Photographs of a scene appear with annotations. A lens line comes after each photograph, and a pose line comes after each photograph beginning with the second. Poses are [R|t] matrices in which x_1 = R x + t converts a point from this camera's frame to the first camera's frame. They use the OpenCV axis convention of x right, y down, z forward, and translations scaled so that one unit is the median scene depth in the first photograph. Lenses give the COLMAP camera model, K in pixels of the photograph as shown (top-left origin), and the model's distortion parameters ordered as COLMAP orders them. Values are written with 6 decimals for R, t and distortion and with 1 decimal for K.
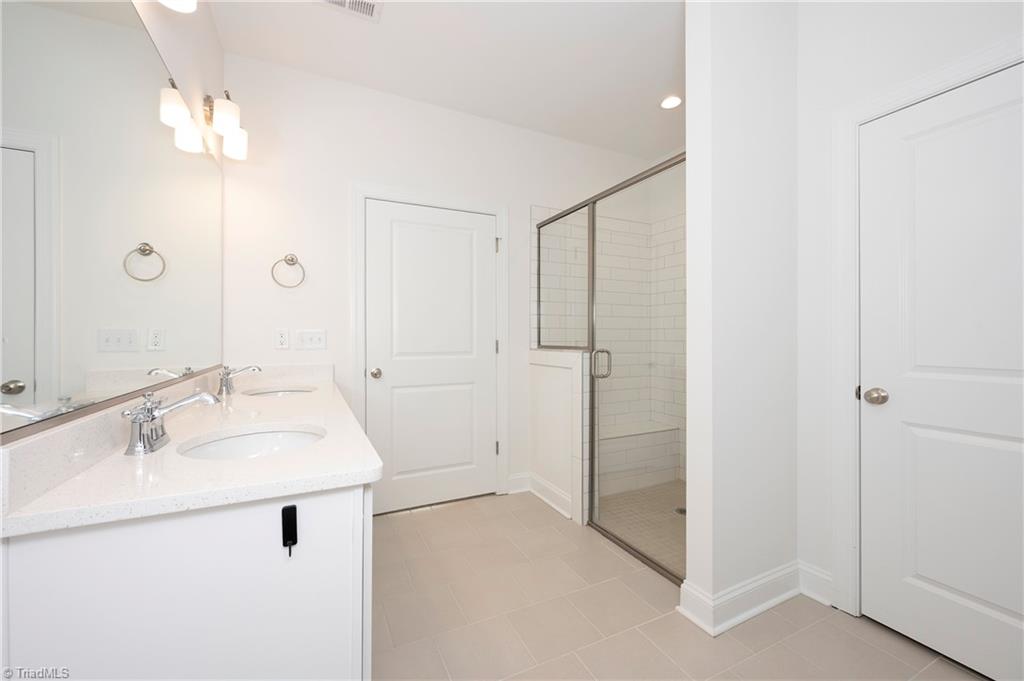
lens RADIAL K [[402.4, 0, 512.3], [0, 402.4, 335.4], [0, 0, 1]] dist [-0.000847, -0.000503]
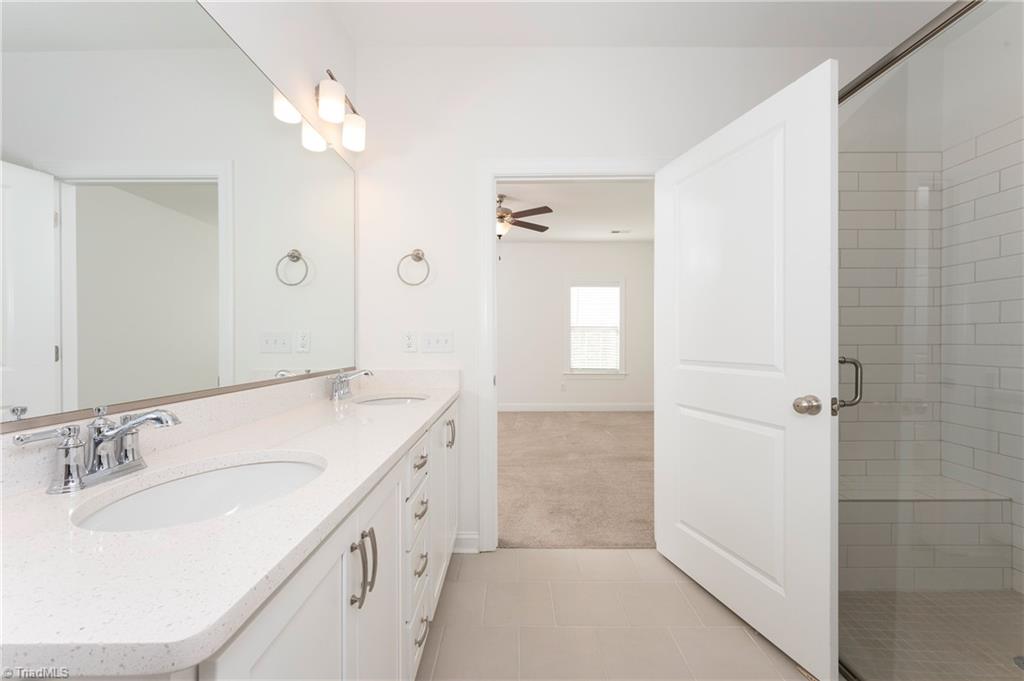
lens RADIAL K [[402.4, 0, 517.3], [0, 402.4, 344.1], [0, 0, 1]] dist [-0.000847, -0.000503]
pose [[0.894900, 0.000278, -0.446266, 0.073592], [0.004868, 0.999934, 0.010384, 0.008101], [0.446240, -0.011464, 0.894840, 0.318621]]
